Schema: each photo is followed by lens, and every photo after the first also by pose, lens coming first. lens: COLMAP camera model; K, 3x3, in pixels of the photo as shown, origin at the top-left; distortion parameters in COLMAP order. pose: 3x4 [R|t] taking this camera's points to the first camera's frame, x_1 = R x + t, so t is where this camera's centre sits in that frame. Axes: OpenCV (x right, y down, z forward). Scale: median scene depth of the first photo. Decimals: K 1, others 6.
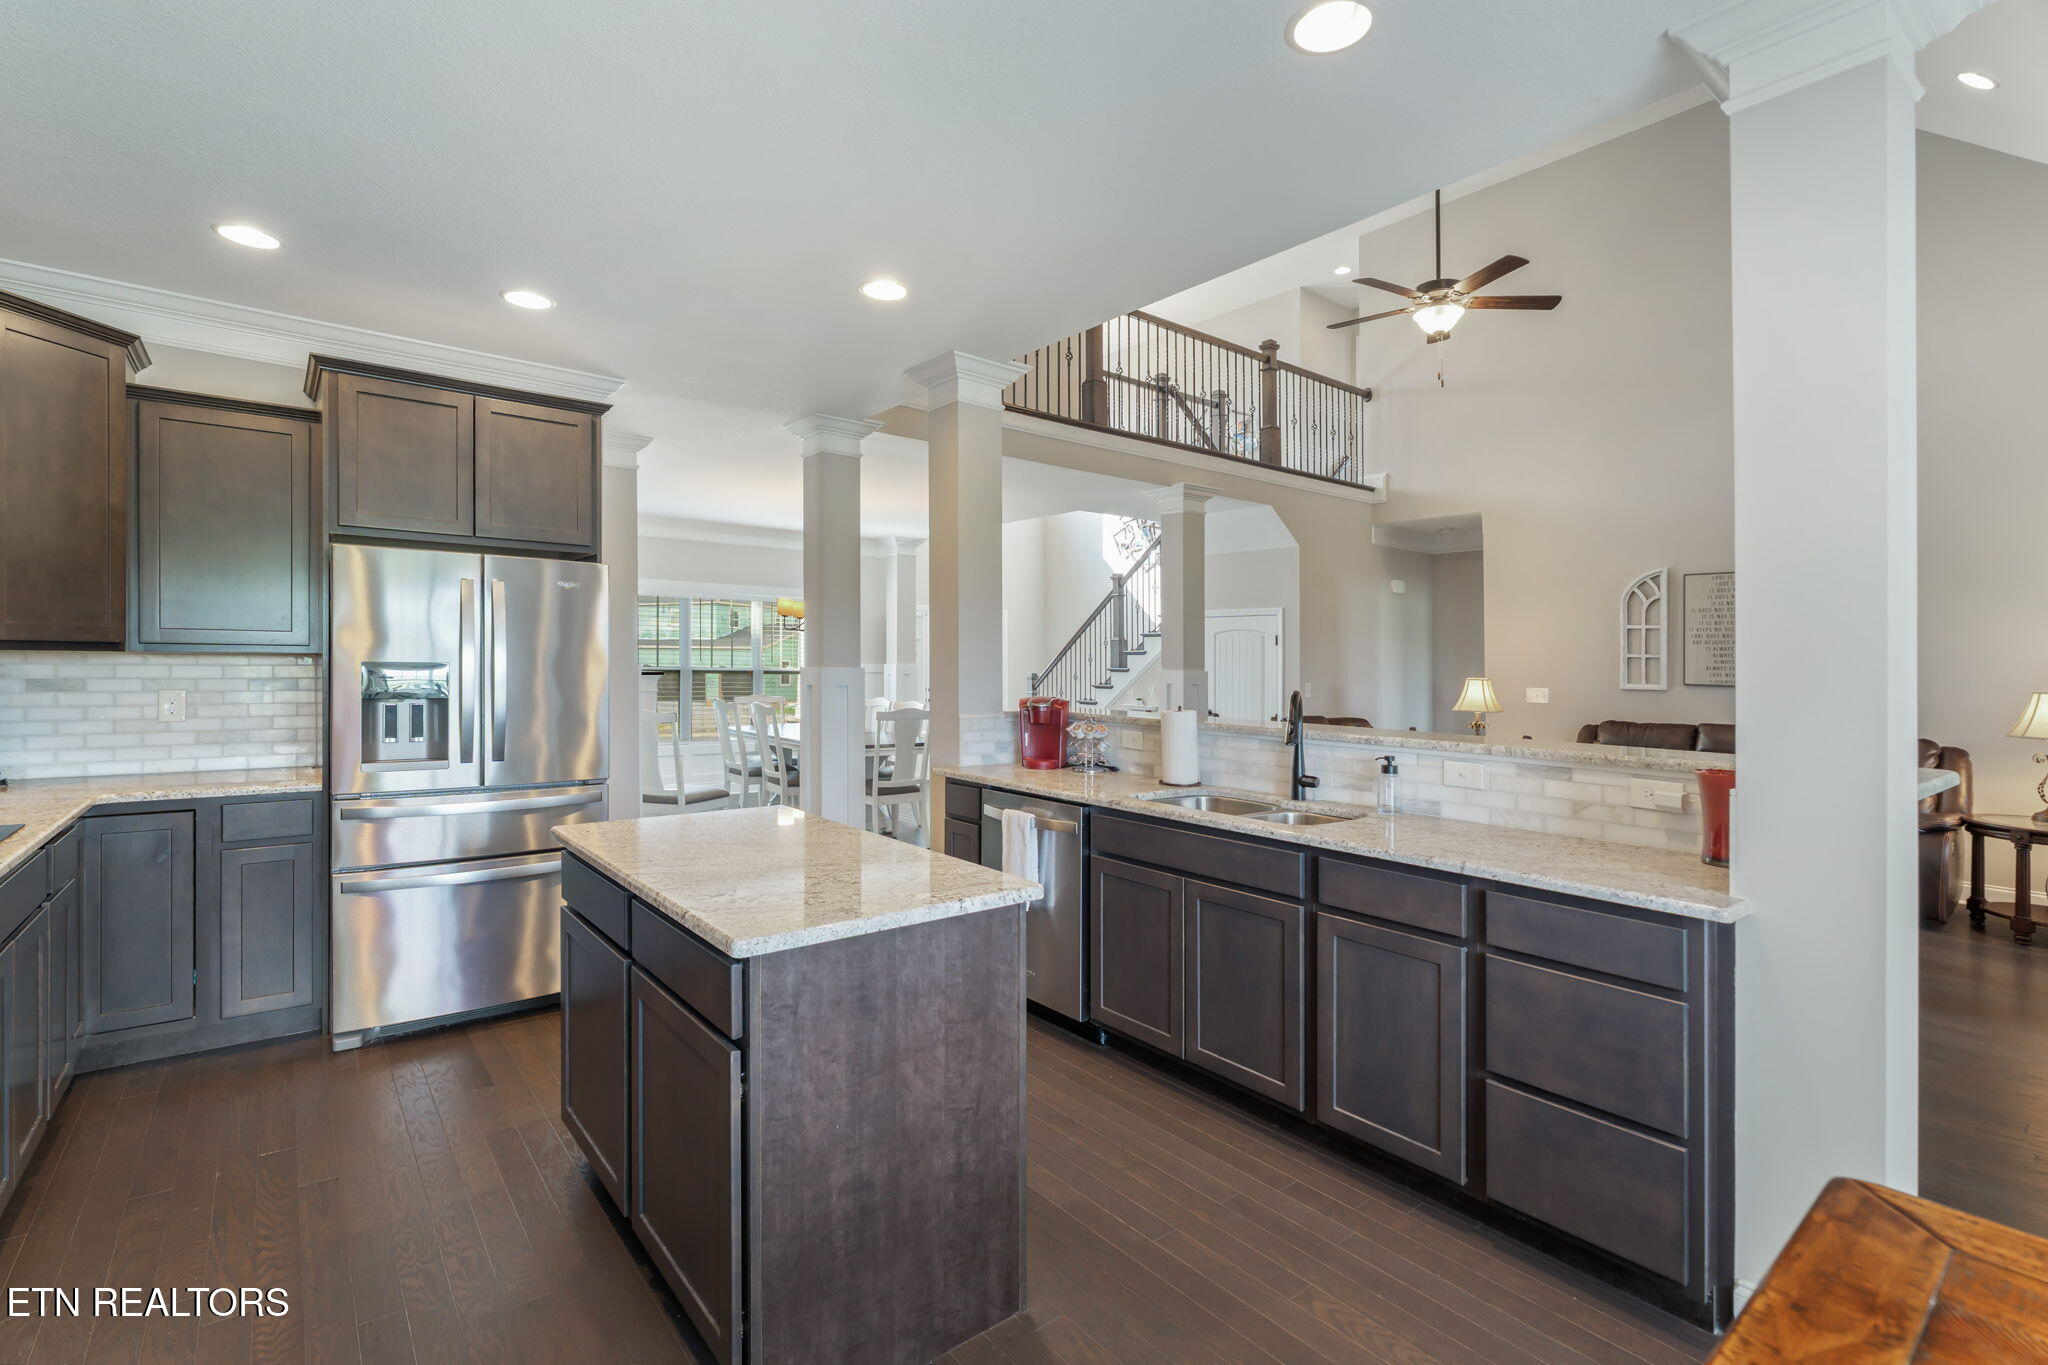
lens RADIAL K [[942.1, 0, 1017.7], [0, 942.1, 649.8], [0, 0, 1]] dist [-0.001130, 0.000151]
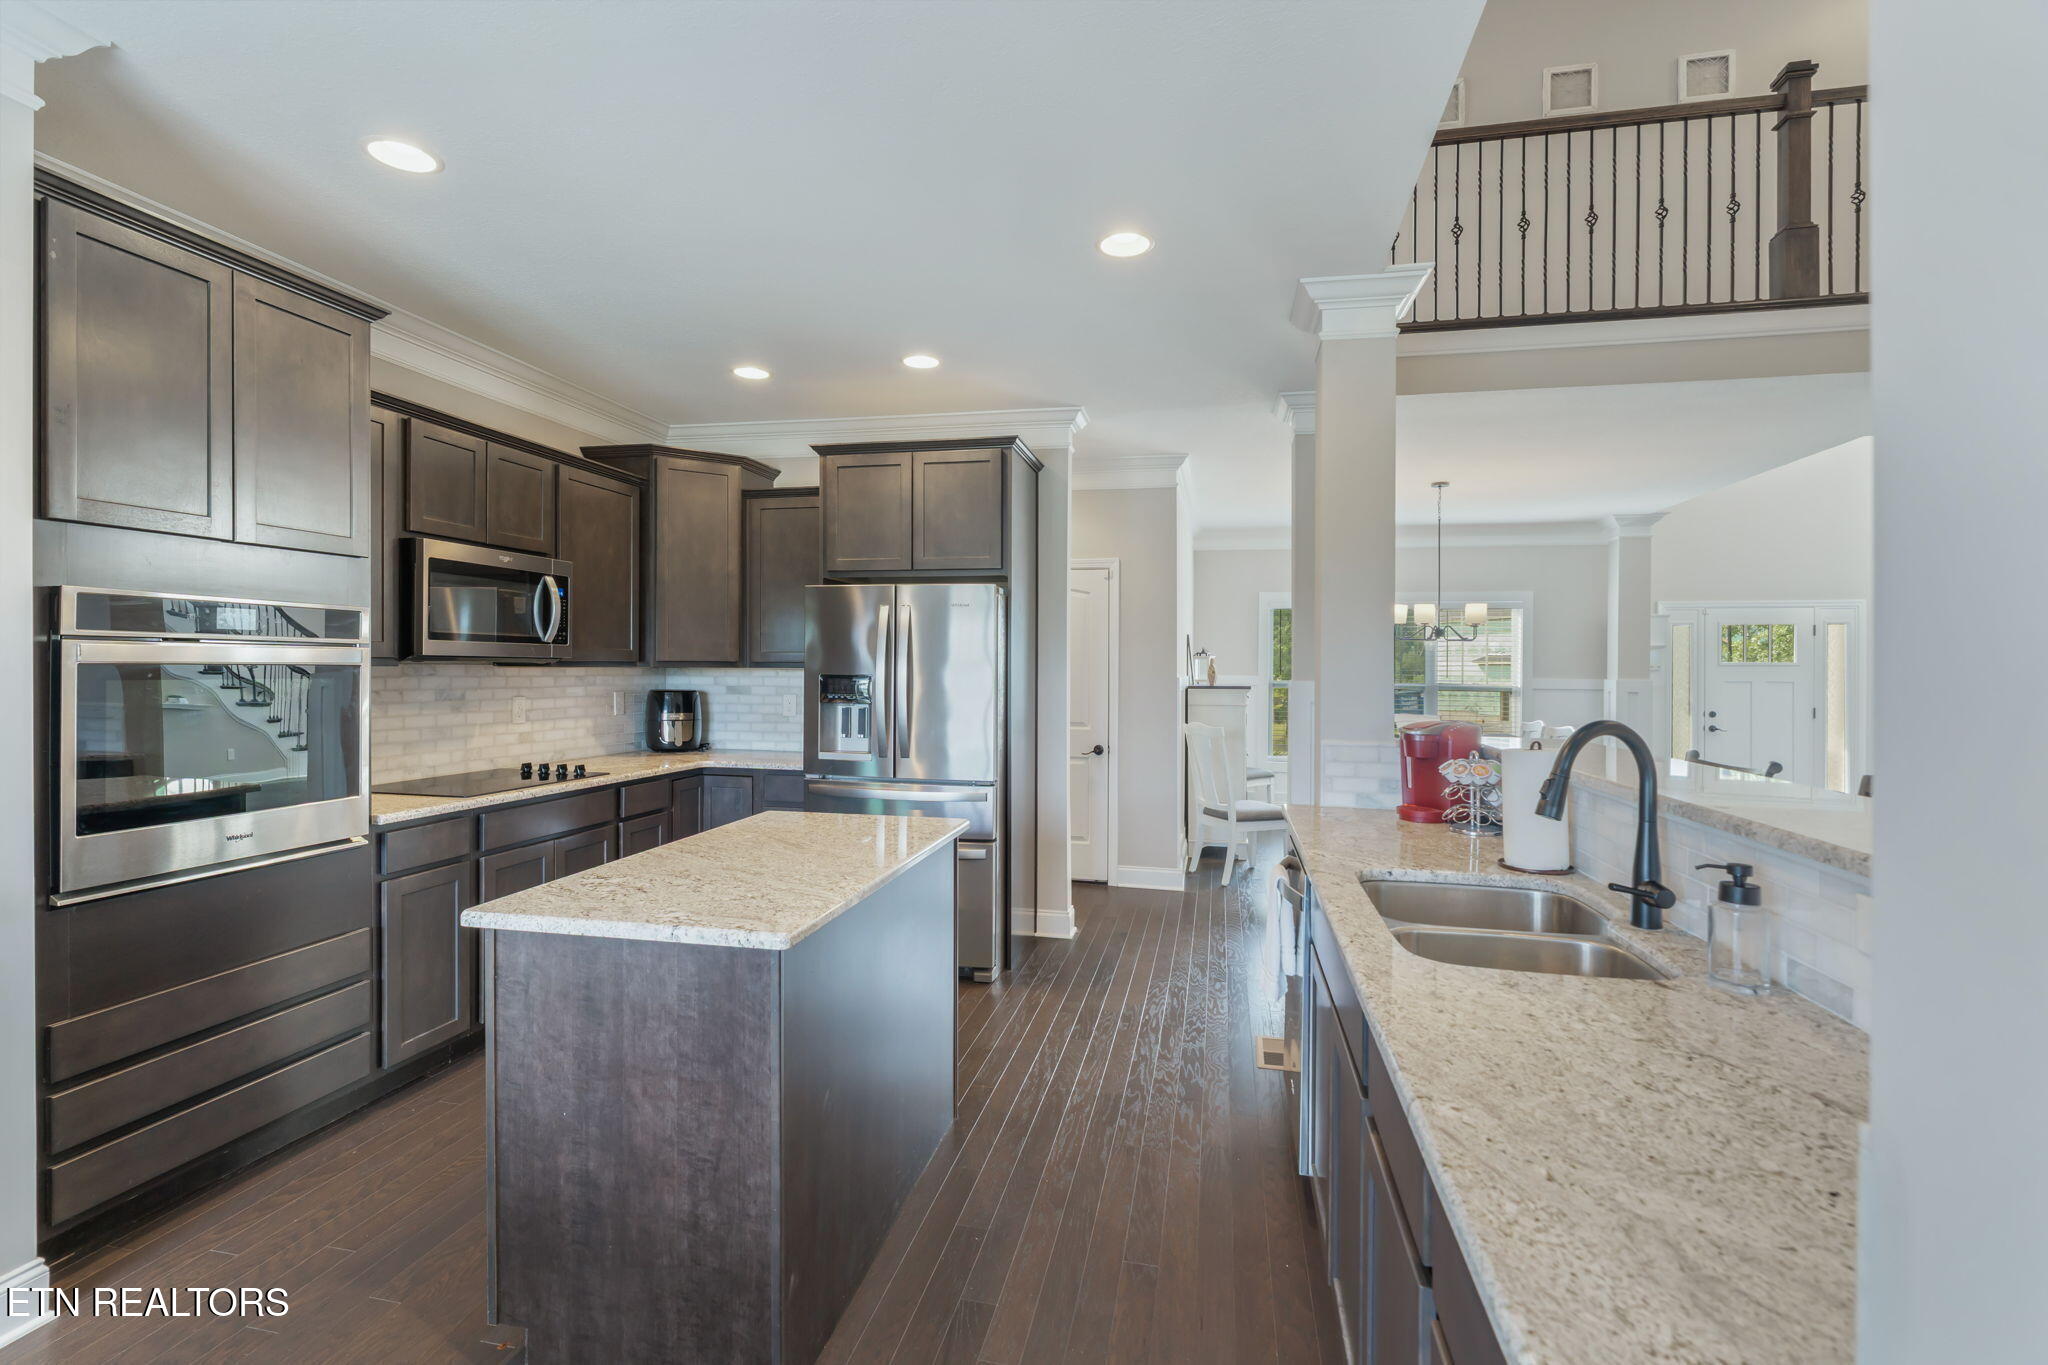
lens RADIAL K [[945.3, 0, 1021.0], [0, 945.3, 671.4], [0, 0, 1]] dist [-0.001926, -0.000036]
pose [[0.623412, -0.006475, -0.781867, 0.852972], [0.010469, 0.999945, 0.000066, 0.020121], [0.781824, -0.008227, 0.623446, 0.675300]]
